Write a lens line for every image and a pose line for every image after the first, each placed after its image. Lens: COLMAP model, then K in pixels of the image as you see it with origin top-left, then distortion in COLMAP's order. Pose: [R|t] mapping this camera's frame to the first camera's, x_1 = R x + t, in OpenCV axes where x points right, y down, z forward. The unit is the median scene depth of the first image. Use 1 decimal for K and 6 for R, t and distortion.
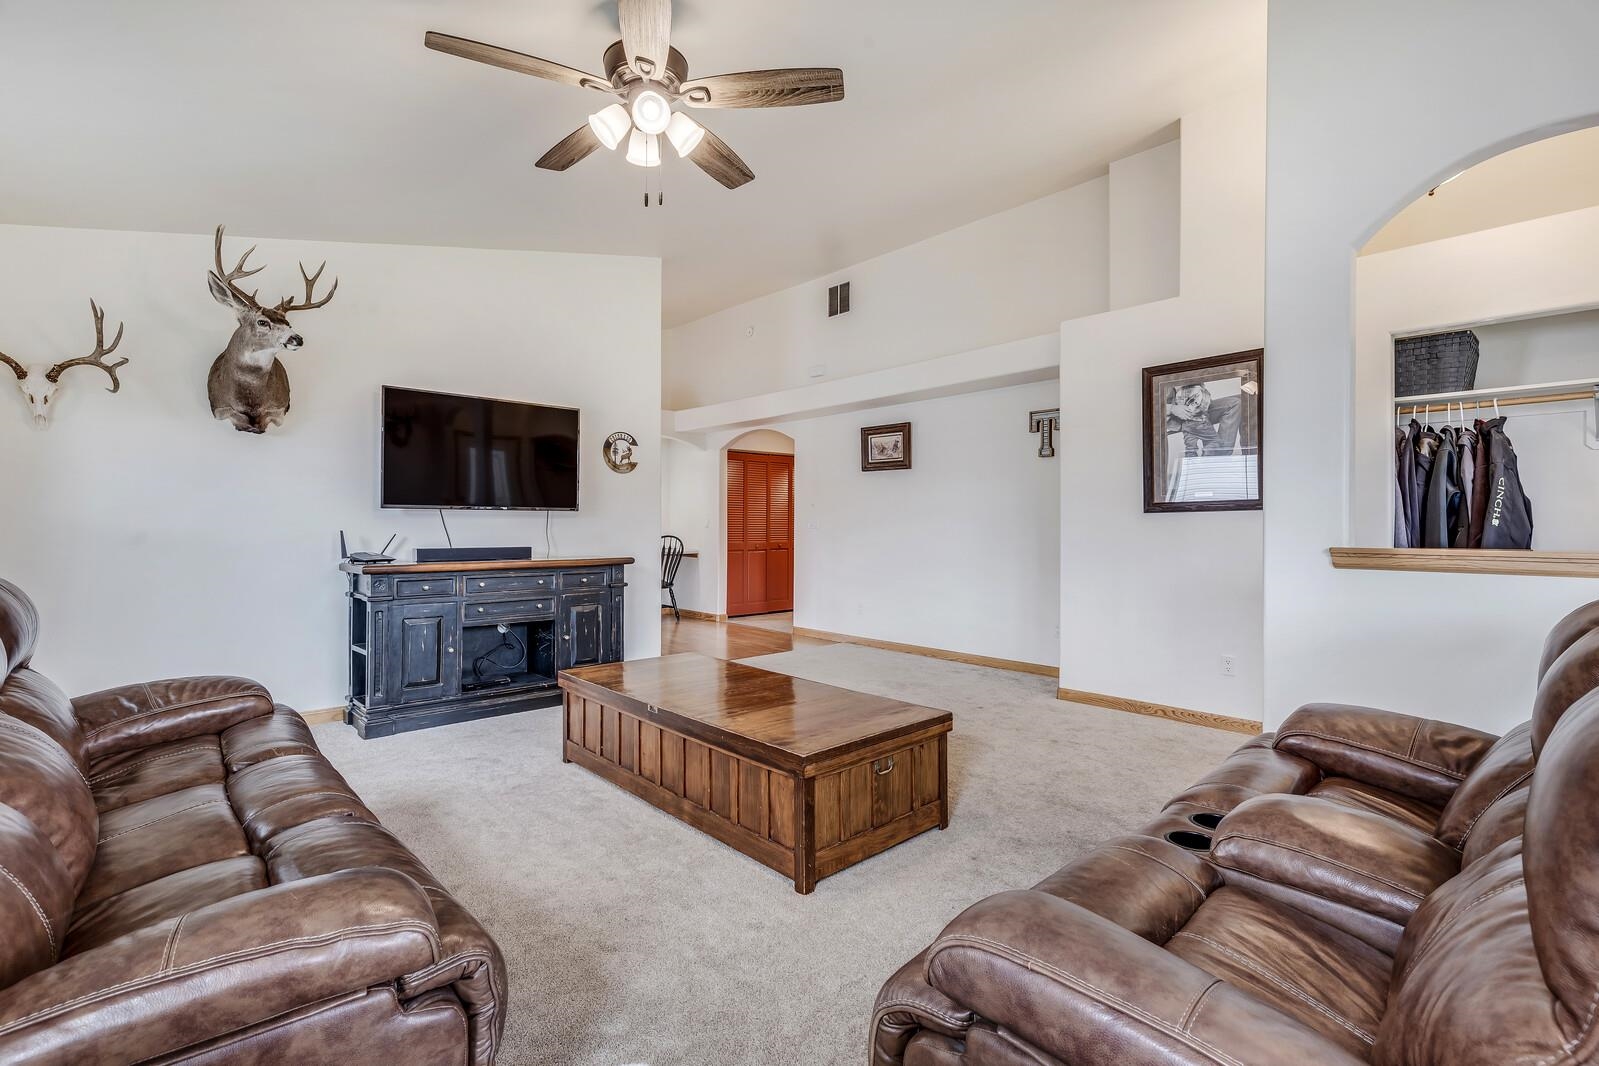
lens RADIAL K [[742.3, 0, 799.5], [0, 742.3, 533.0], [0, 0, 1]] dist [0.012131, -0.000012]
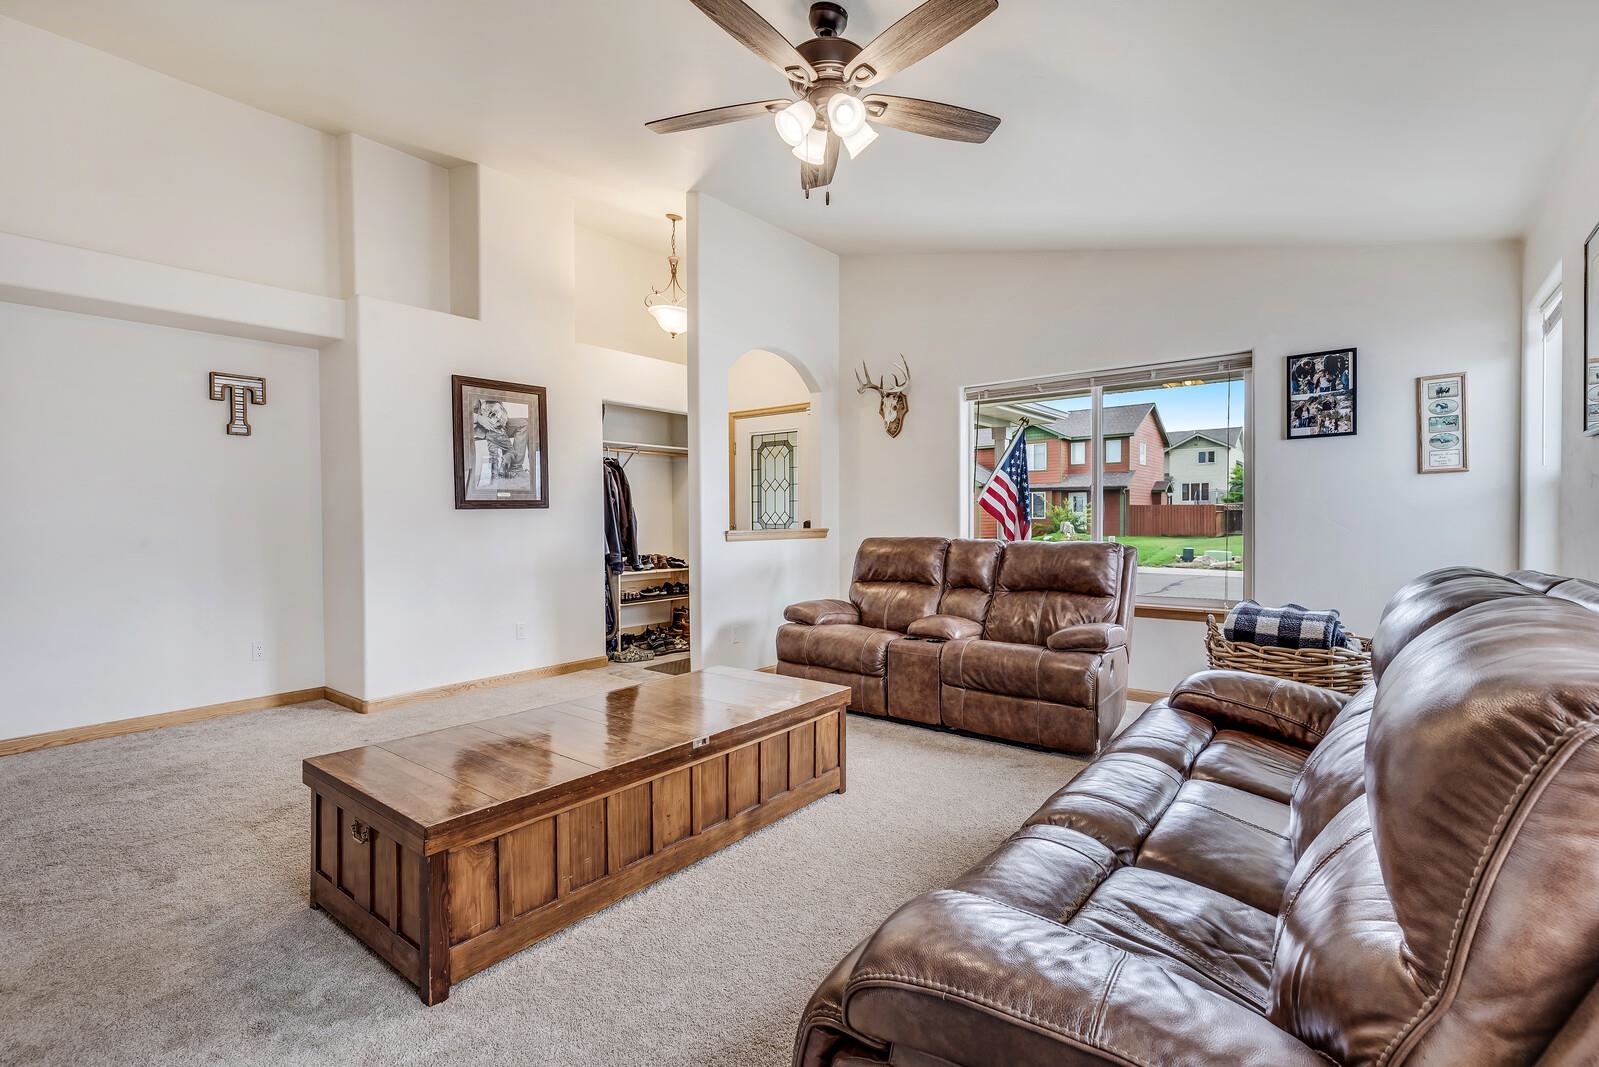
lens RADIAL K [[742.3, 0, 799.5], [0, 742.3, 533.5], [0, 0, 1]] dist [0.012131, -0.000012]
pose [[-0.161114, -0.022669, 0.986675, -0.708159], [0.017164, 0.999521, 0.025766, -0.011420], [-0.986787, 0.021087, -0.160647, 0.705103]]
